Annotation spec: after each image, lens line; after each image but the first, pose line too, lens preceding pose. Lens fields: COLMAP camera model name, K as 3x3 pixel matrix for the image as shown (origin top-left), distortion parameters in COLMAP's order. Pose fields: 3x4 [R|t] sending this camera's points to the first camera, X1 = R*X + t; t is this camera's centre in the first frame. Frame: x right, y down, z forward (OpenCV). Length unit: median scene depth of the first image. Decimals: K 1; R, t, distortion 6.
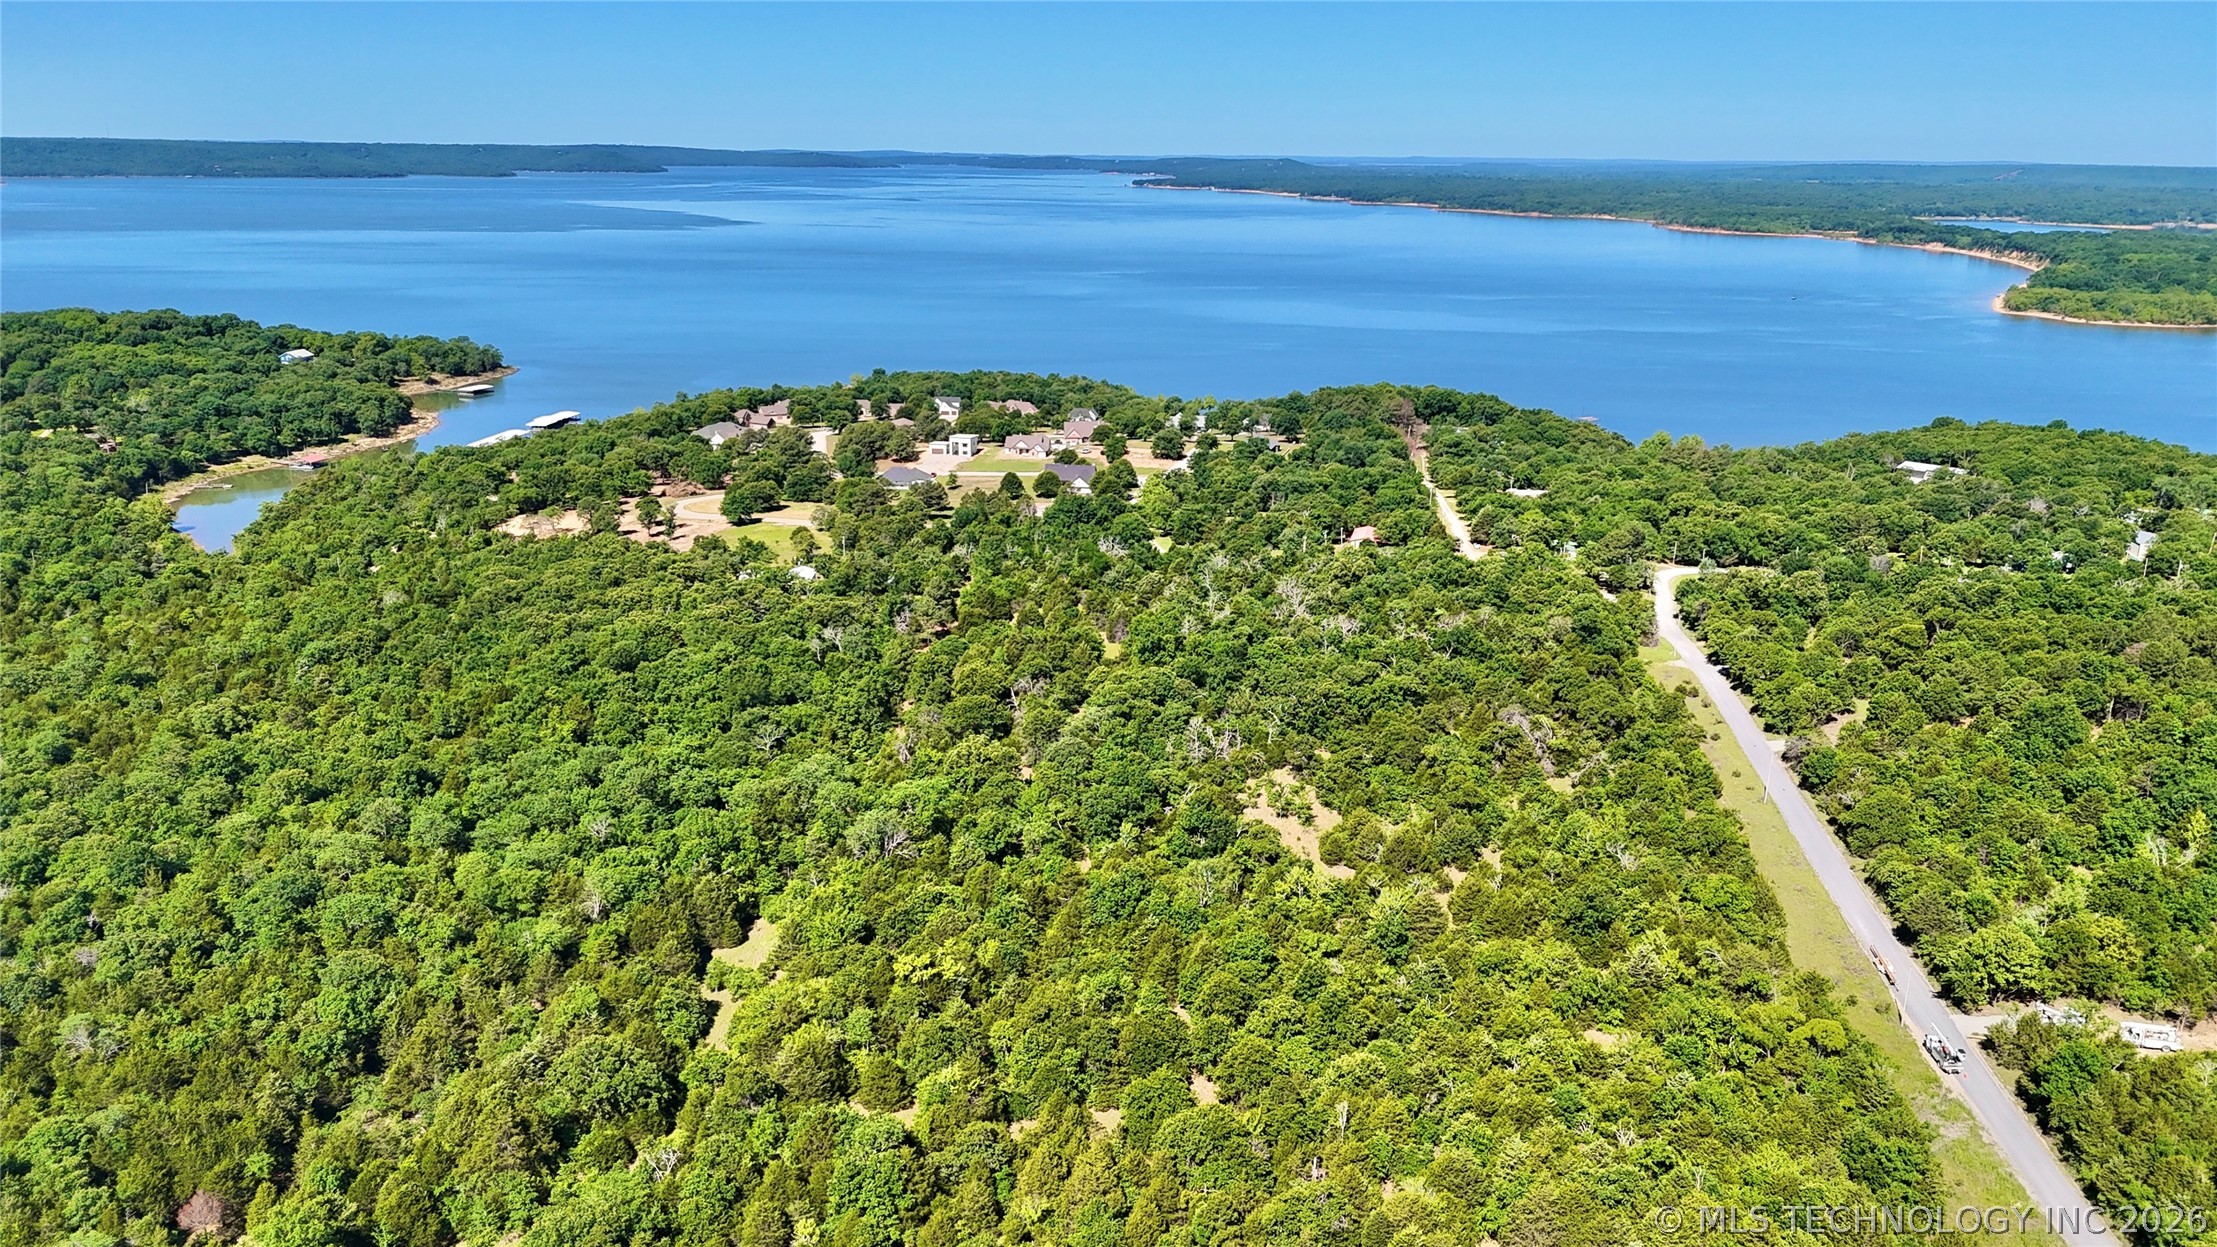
lens RADIAL K [[1633.7, 0, 1107.5], [0, 1633.7, 628.0], [0, 0, 1]] dist [0.082196, -0.079008]
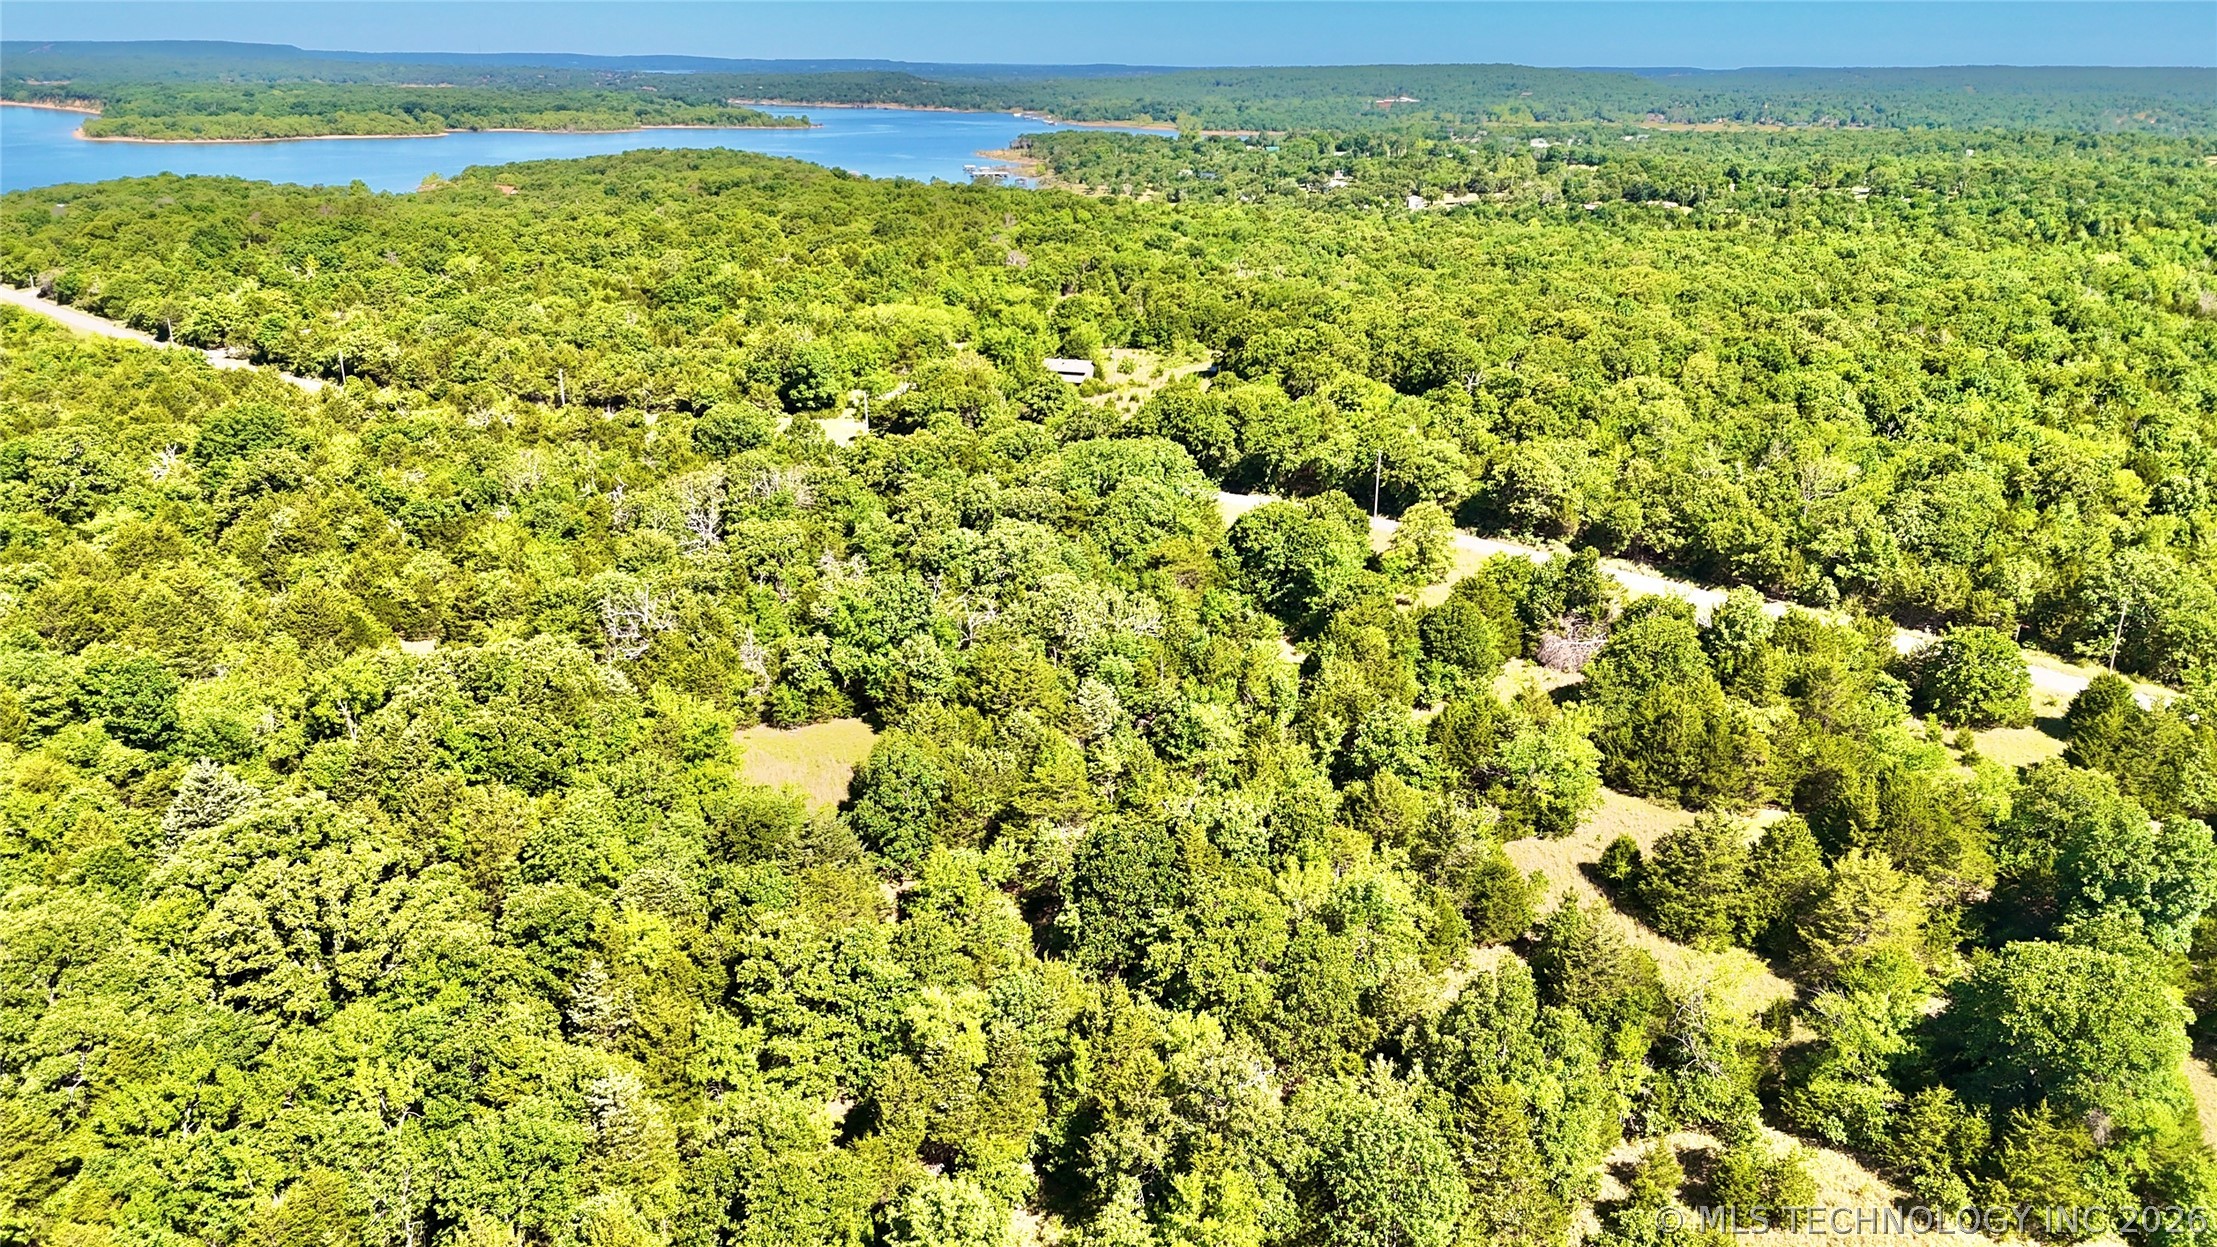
lens RADIAL K [[1633.7, 0, 1112.5], [0, 1633.7, 635.7], [0, 0, 1]] dist [0.082196, -0.079008]
pose [[0.517327, -0.294409, 0.803552, -0.396104], [0.241690, 0.951000, 0.192831, 0.360628], [-0.820950, 0.094454, 0.563134, -0.586698]]
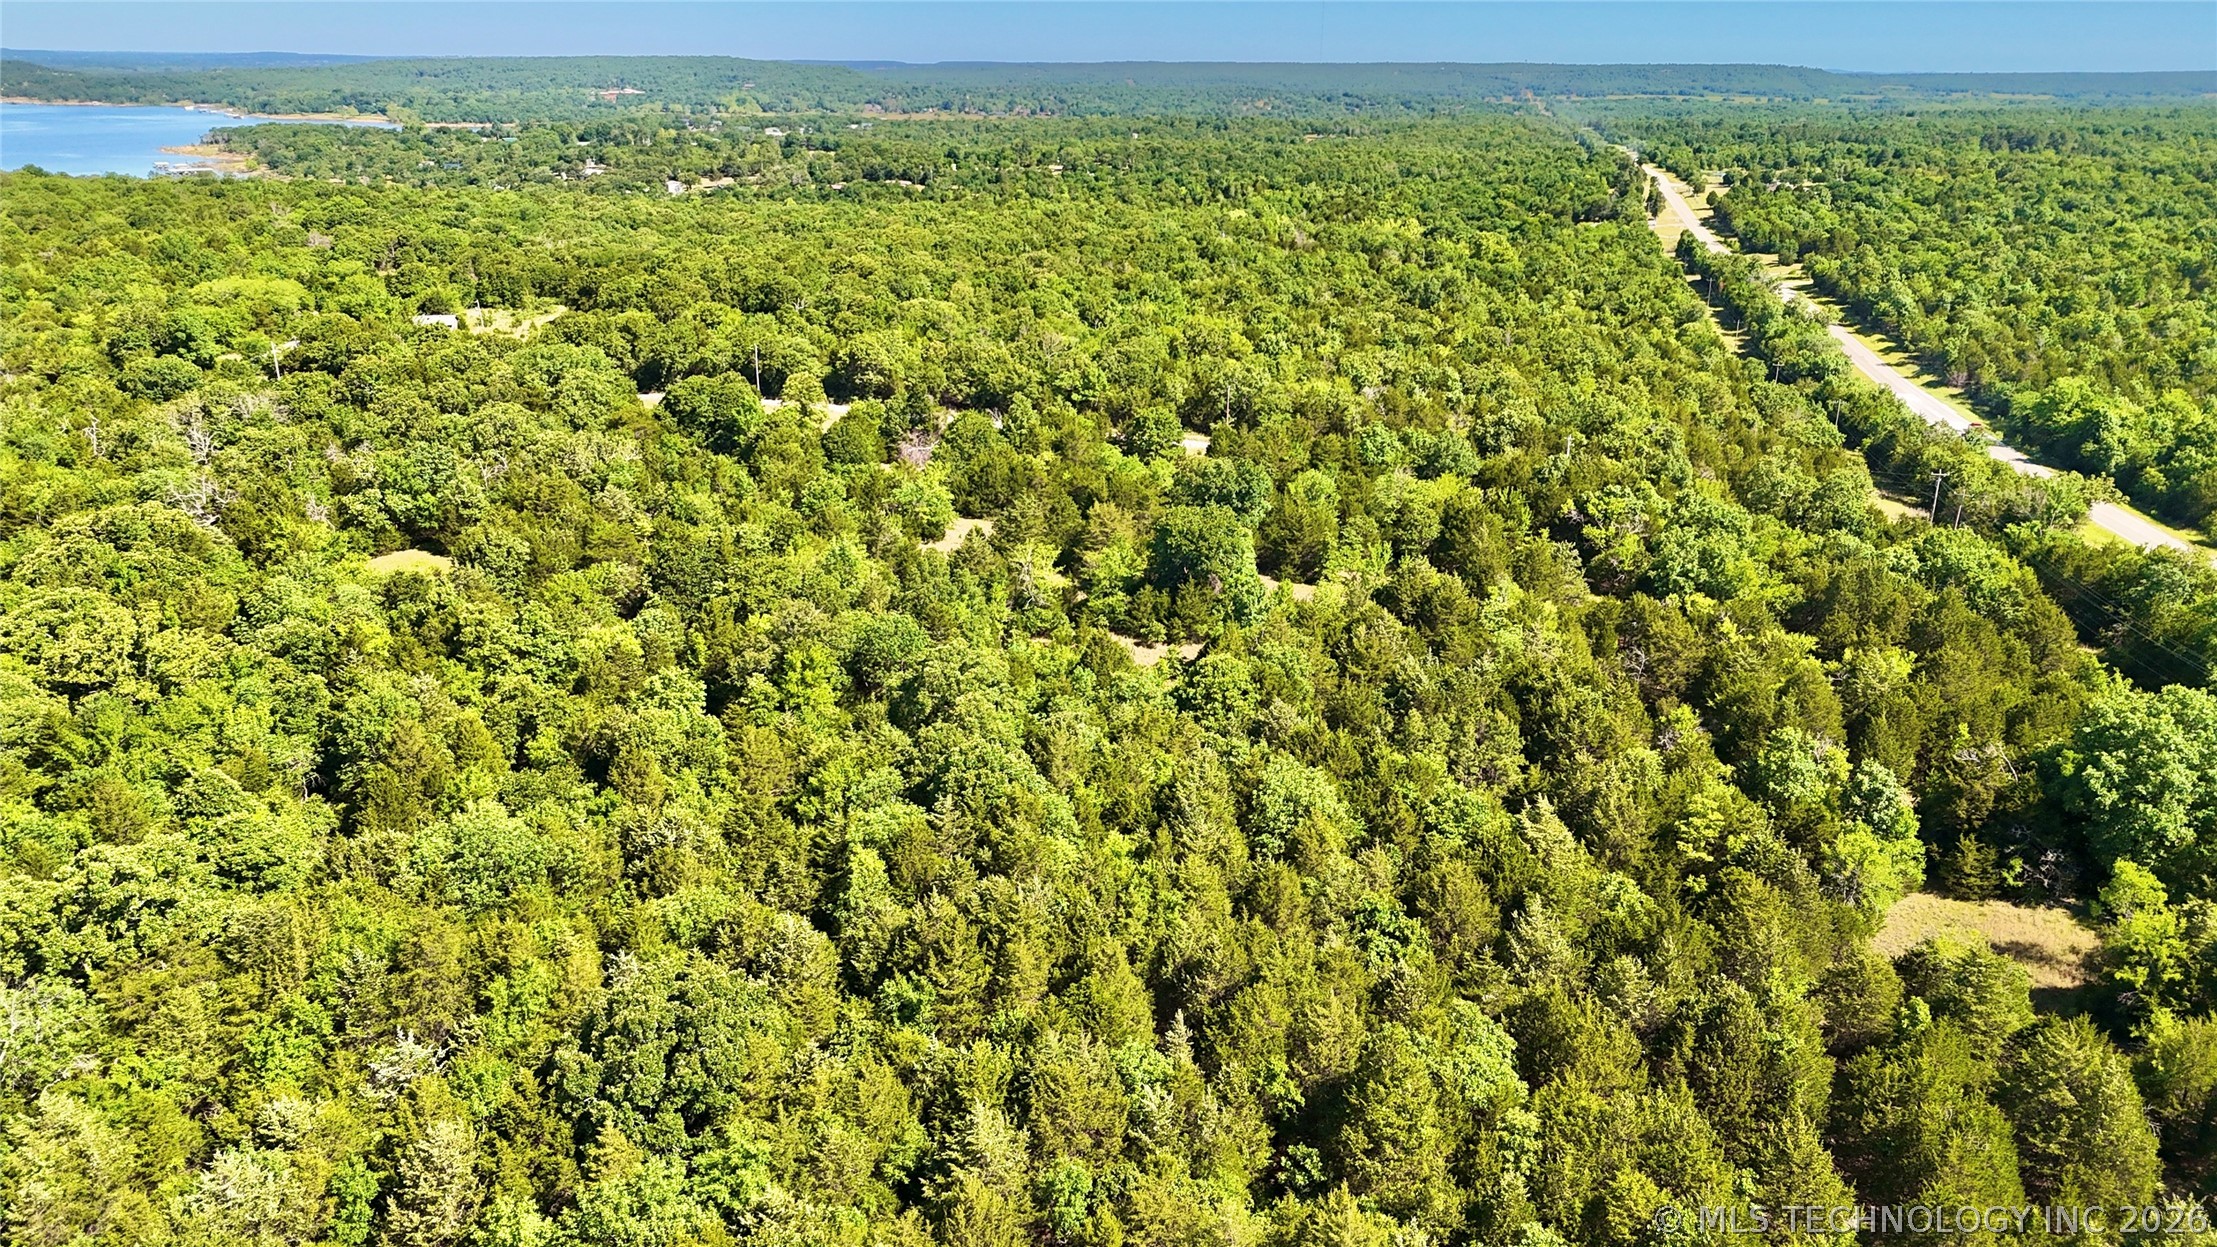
lens RADIAL K [[1633.7, 0, 1104.6], [0, 1633.7, 632.5], [0, 0, 1]] dist [0.082196, -0.079008]
pose [[0.104514, -0.343342, 0.933377, -0.683097], [0.277469, 0.911317, 0.304158, 0.368065], [-0.955033, 0.227194, 0.190512, -0.629753]]
